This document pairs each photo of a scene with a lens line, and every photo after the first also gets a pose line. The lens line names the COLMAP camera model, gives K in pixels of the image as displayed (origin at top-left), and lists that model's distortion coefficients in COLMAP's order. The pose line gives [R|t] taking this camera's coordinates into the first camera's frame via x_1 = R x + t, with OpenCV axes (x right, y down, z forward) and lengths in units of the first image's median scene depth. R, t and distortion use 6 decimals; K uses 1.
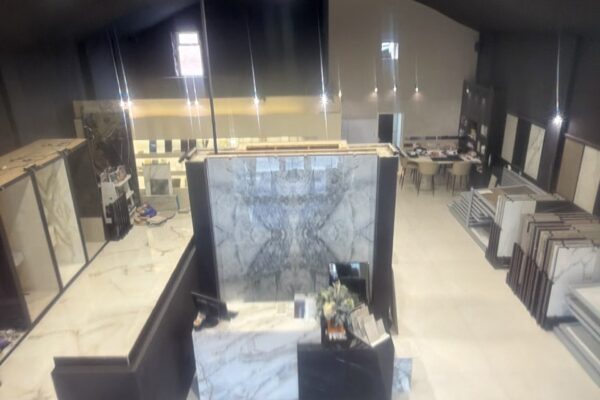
lens RADIAL K [[444.4, 0, 301.9], [0, 444.4, 195.5], [0, 0, 1]] dist [0.001986, -0.004068]
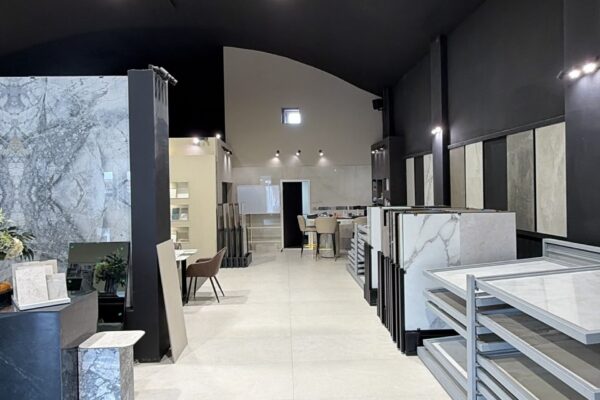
lens RADIAL K [[444.4, 0, 300.3], [0, 444.4, 194.4], [0, 0, 1]] dist [0.001986, -0.004068]
pose [[0.999679, 0.002734, 0.025183, 0.398625], [0.006072, 0.939314, -0.343005, 0.321994], [-0.024592, 0.343048, 0.938996, 0.344129]]
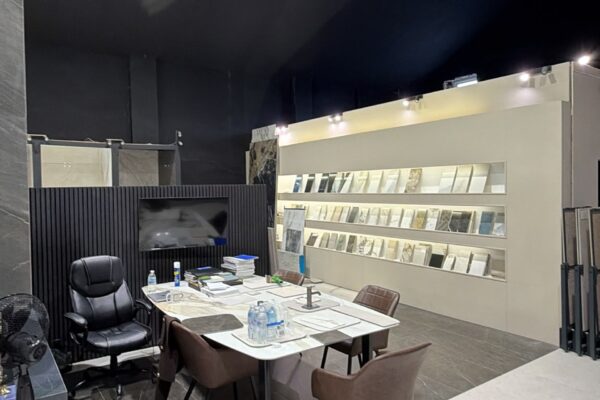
lens RADIAL K [[444.4, 0, 299.2], [0, 444.4, 199.3], [0, 0, 1]] dist [0.001986, -0.004068]
pose [[0.560941, 0.035254, -0.827104, 0.492151], [-0.284141, 0.946600, -0.152357, 0.041747], [0.777566, 0.320478, 0.541004, 1.083151]]
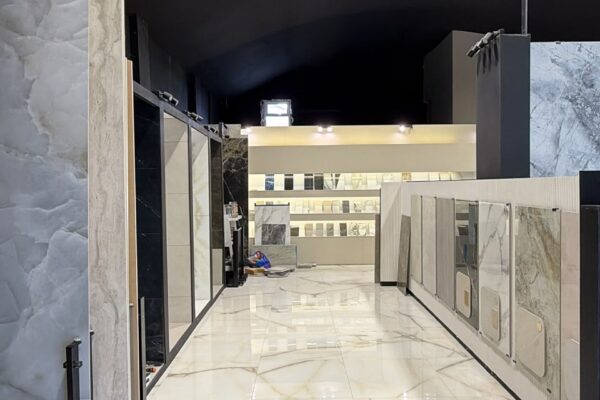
lens RADIAL K [[444.4, 0, 299.6], [0, 444.4, 197.2], [0, 0, 1]] dist [0.001986, -0.004068]
pose [[0.999914, 0.009962, -0.008547, -0.485379], [-0.012216, 0.944475, -0.328357, 0.313870], [0.004801, 0.328433, 0.944515, 0.439253]]
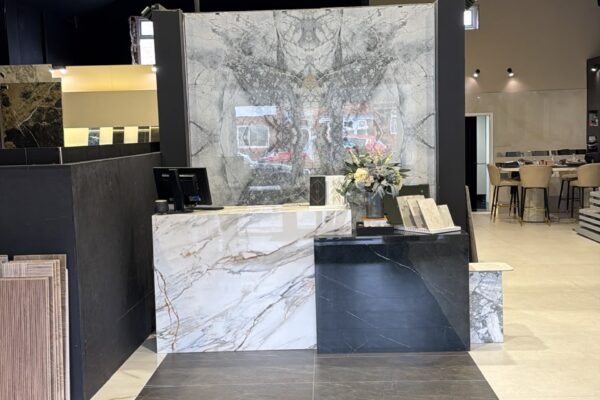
lens RADIAL K [[771.9, 0, 299.2], [0, 771.9, 204.6], [0, 0, 1]] dist [0.131414, 0.000000]
pose [[0.998956, -0.005891, -0.045310, 0.015366], [-0.006147, 0.965307, -0.261044, 0.478899], [0.045276, 0.261049, 0.964263, -0.071083]]
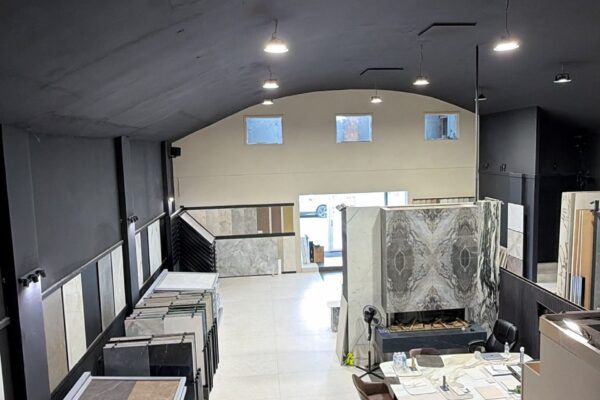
lens RADIAL K [[444.4, 0, 303.2], [0, 444.4, 200.0], [0, 0, 1]] dist [0.001986, -0.004068]
pose [[-0.995610, 0.058610, -0.072980, 0.404792], [0.019527, 0.892593, 0.450440, -0.681483], [0.091541, 0.447038, -0.889819, 2.027188]]
